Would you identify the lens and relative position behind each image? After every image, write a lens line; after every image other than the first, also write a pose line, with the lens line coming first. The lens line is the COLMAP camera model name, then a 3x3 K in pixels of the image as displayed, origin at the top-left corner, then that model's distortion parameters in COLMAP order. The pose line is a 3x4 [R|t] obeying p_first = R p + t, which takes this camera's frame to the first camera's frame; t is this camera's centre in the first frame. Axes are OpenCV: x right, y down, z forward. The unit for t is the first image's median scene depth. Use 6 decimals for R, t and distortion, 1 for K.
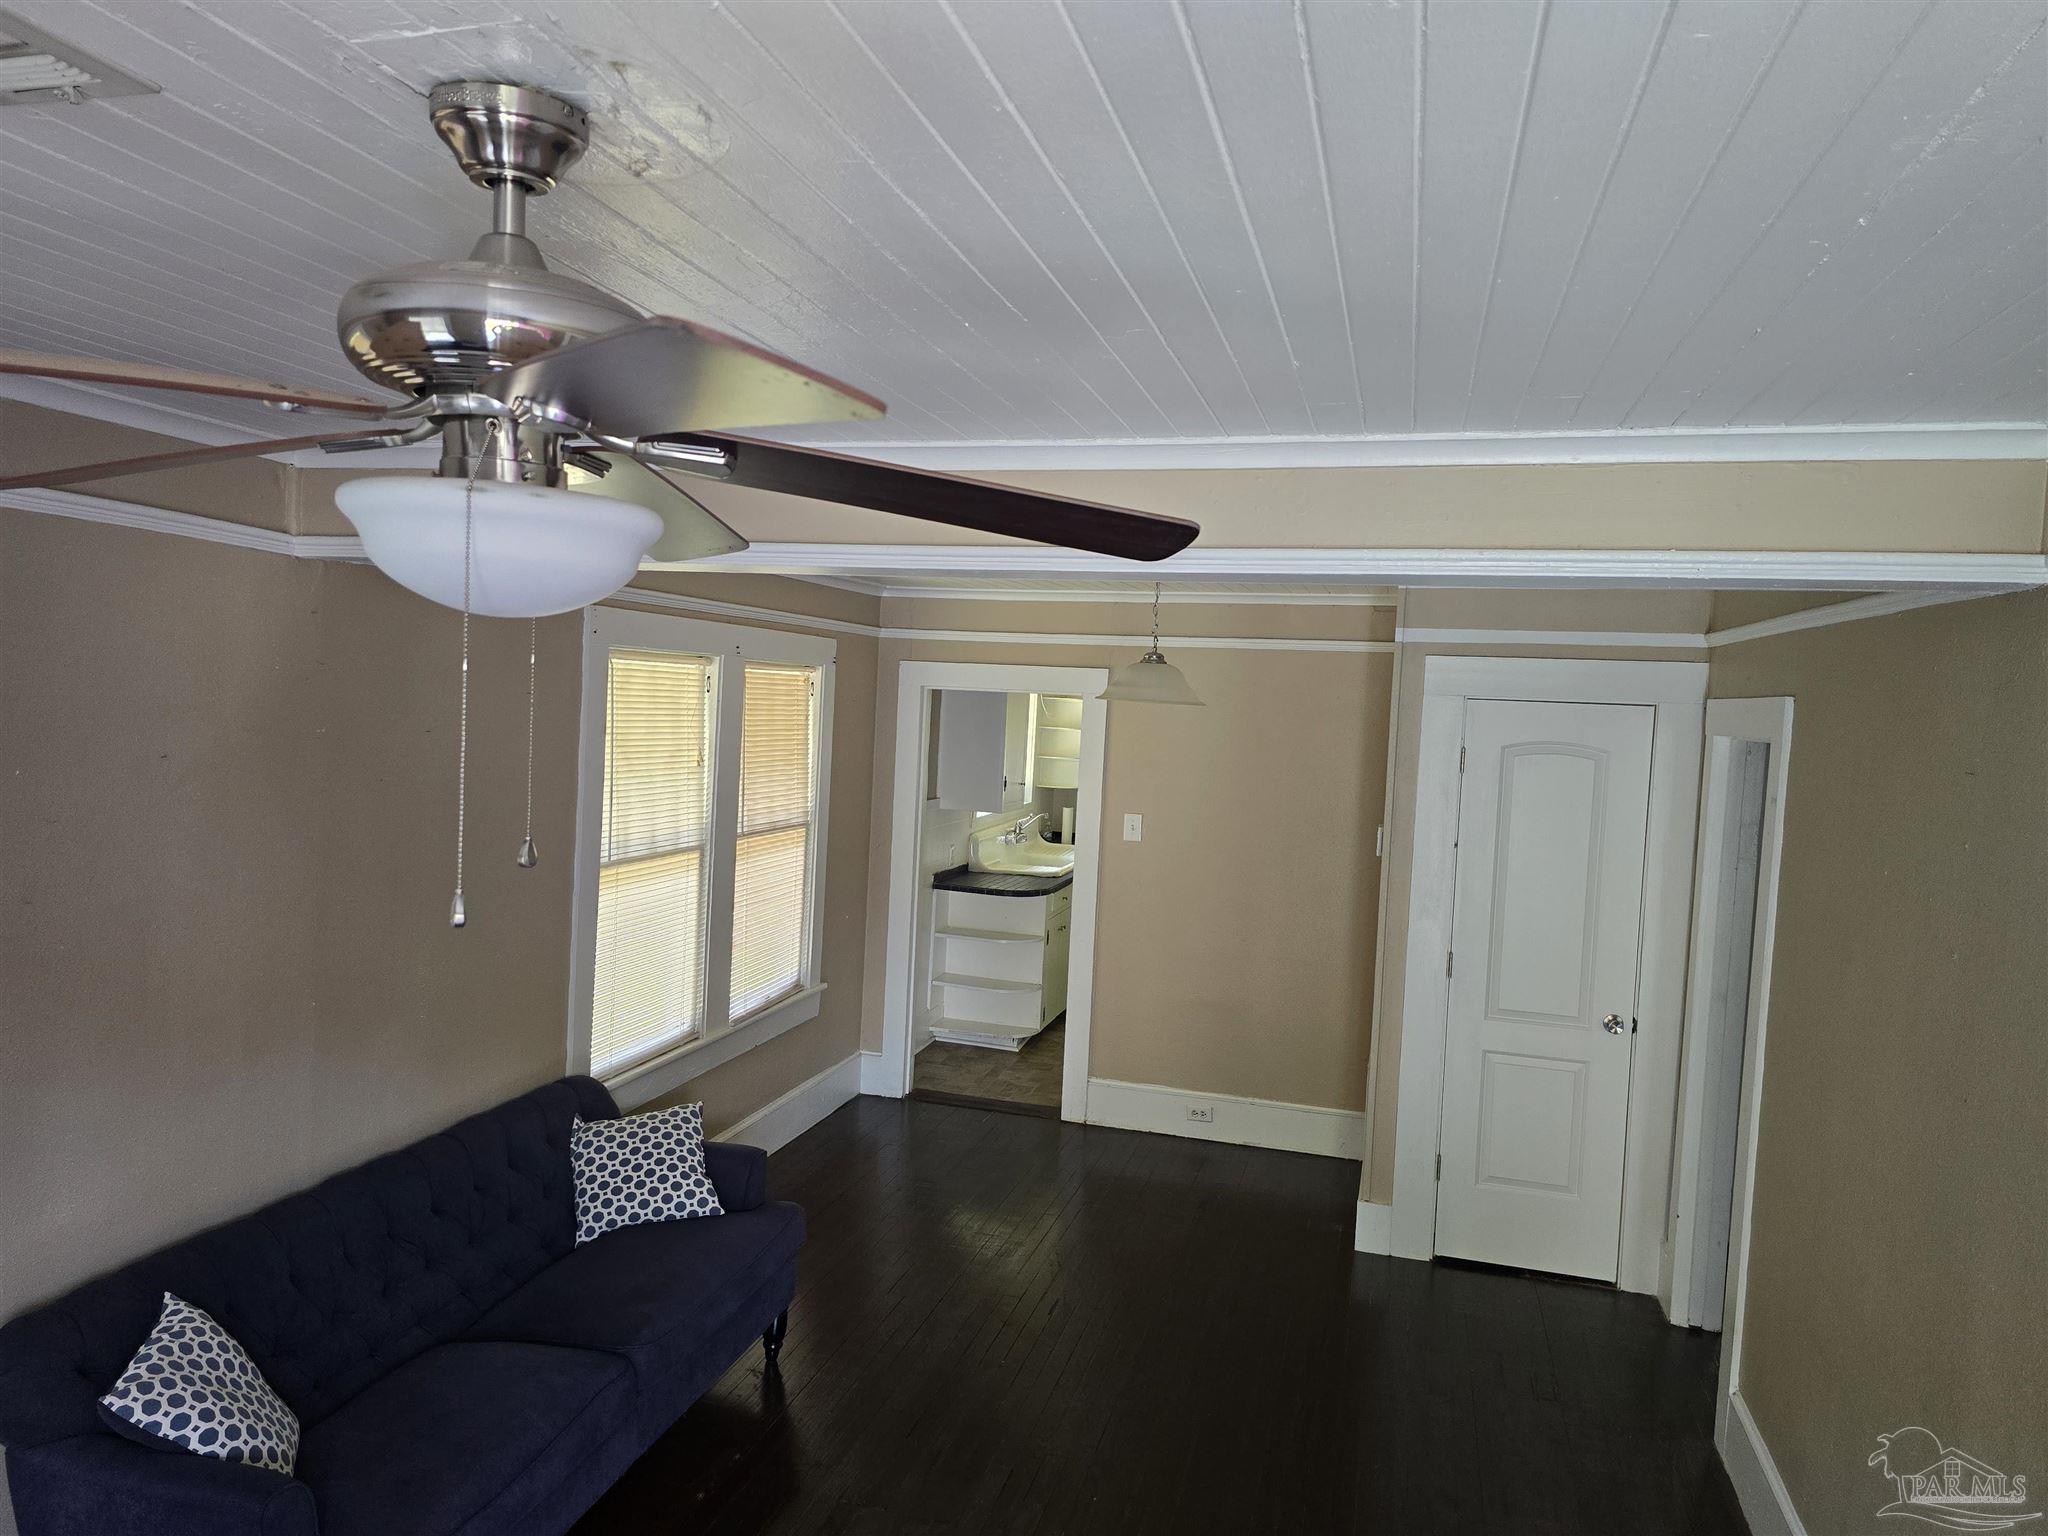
lens RADIAL K [[1402.8, 0, 1024.0], [0, 1402.8, 768.0], [0, 0, 1]] dist [-0.001918, -0.006321]
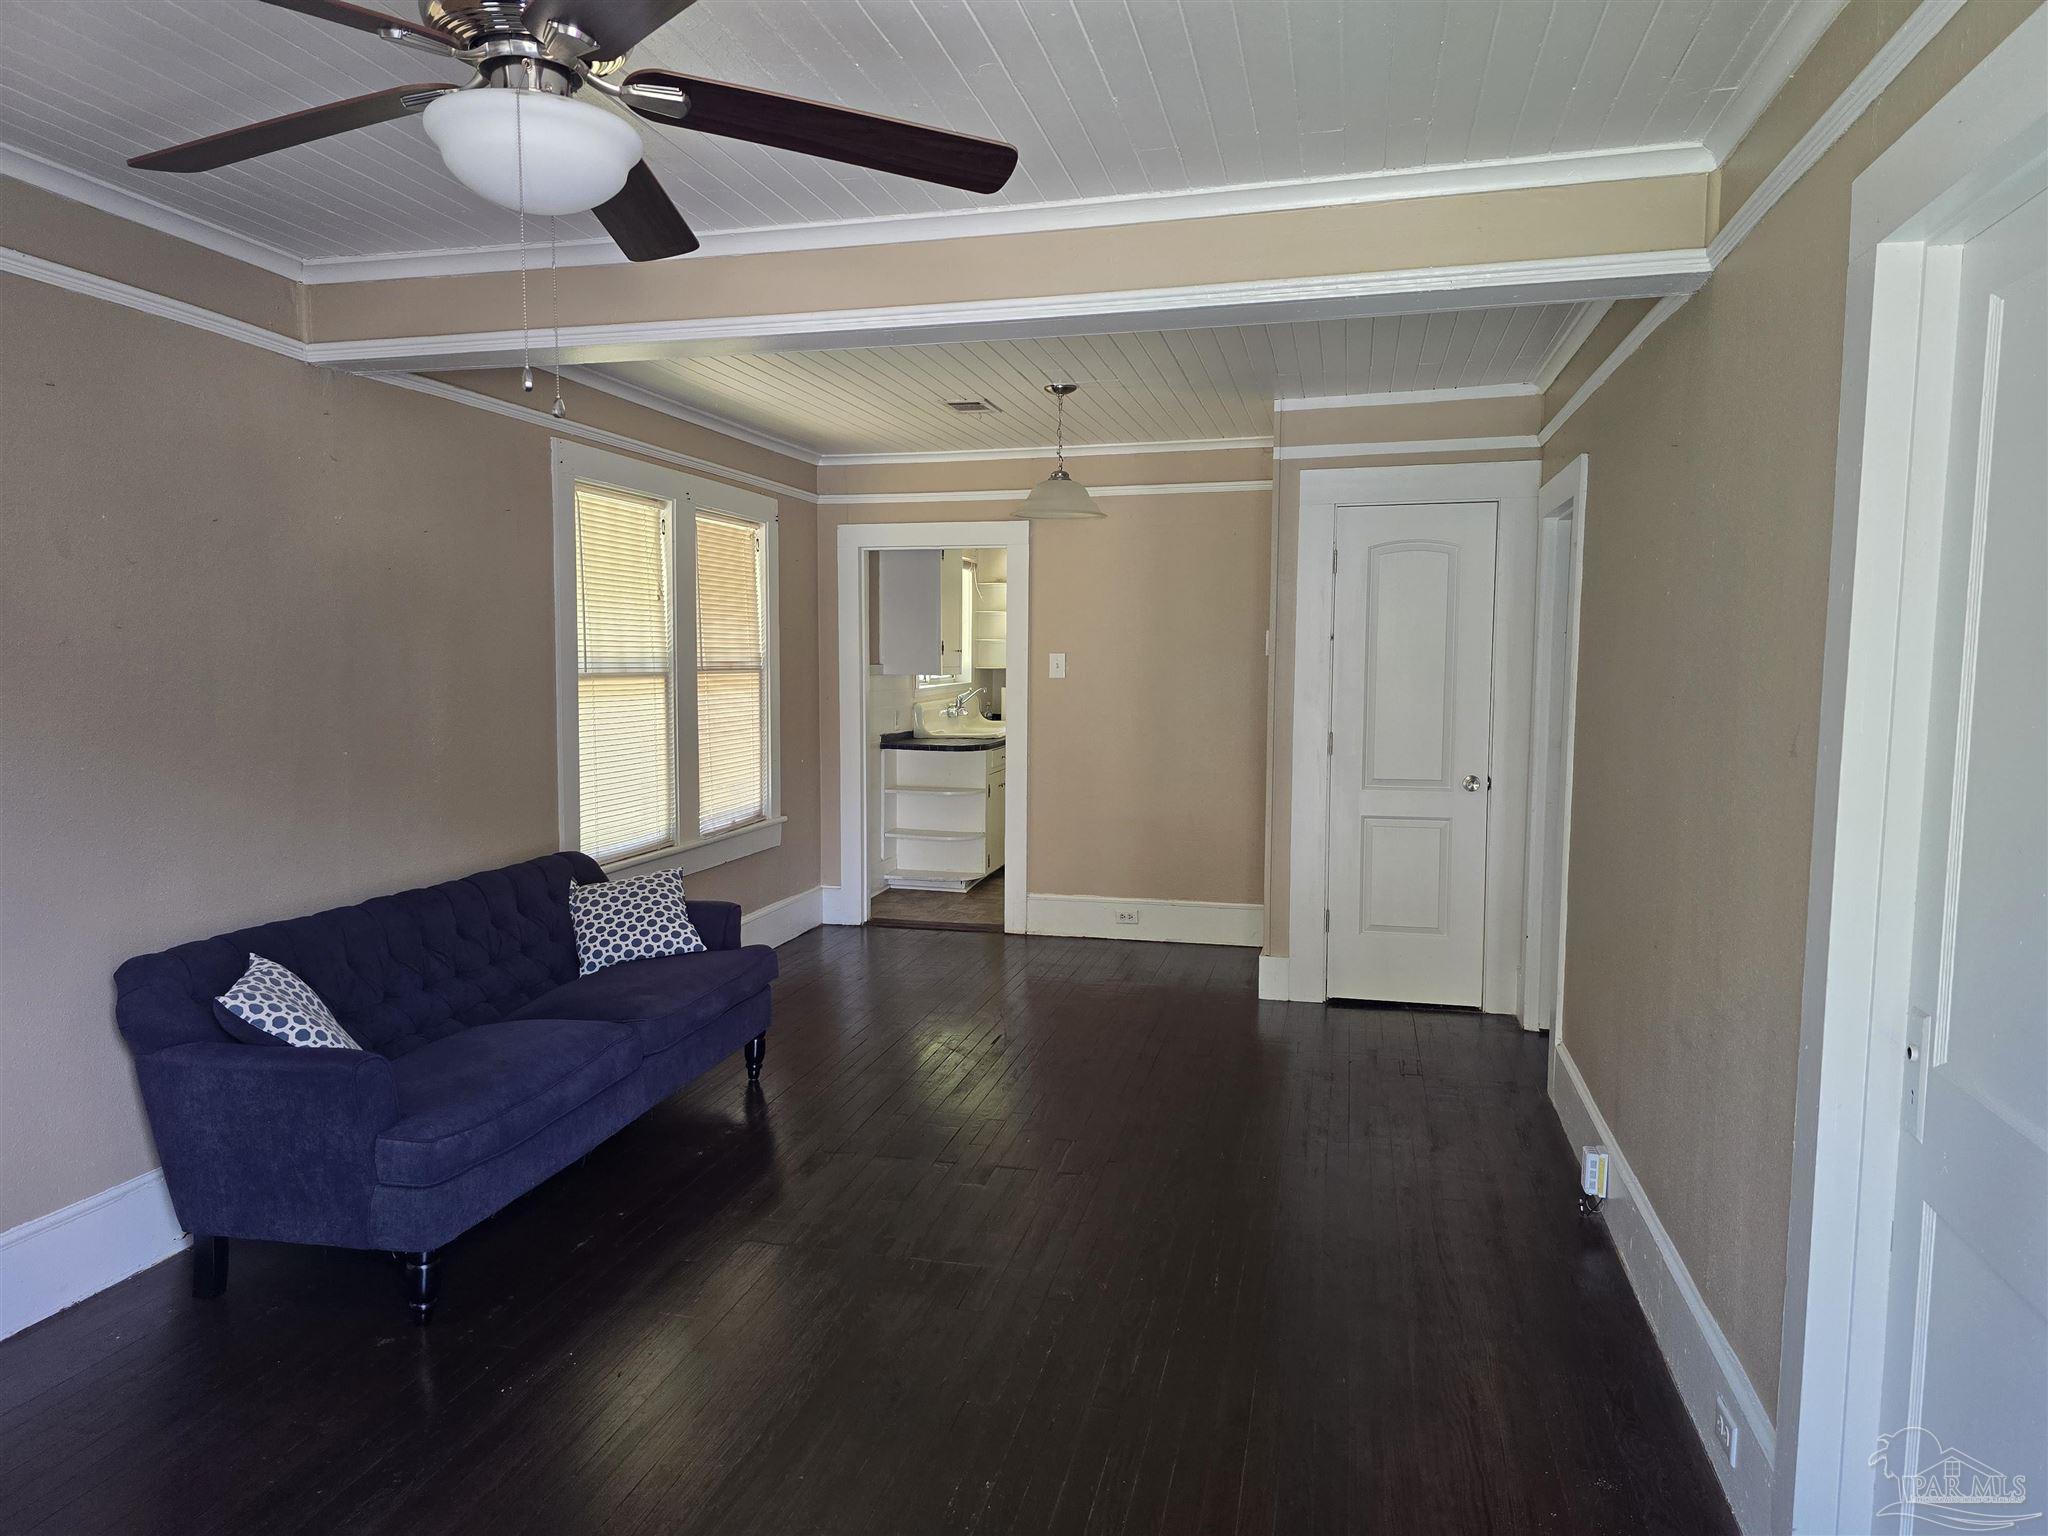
lens RADIAL K [[1361.3, 0, 1024.0], [0, 1361.3, 768.0], [0, 0, 1]] dist [-0.000936, -0.002057]
pose [[0.998196, -0.047834, 0.036272, 0.012317], [0.045936, 0.997618, 0.051470, 0.092690], [-0.038648, -0.049711, 0.998016, -0.101607]]
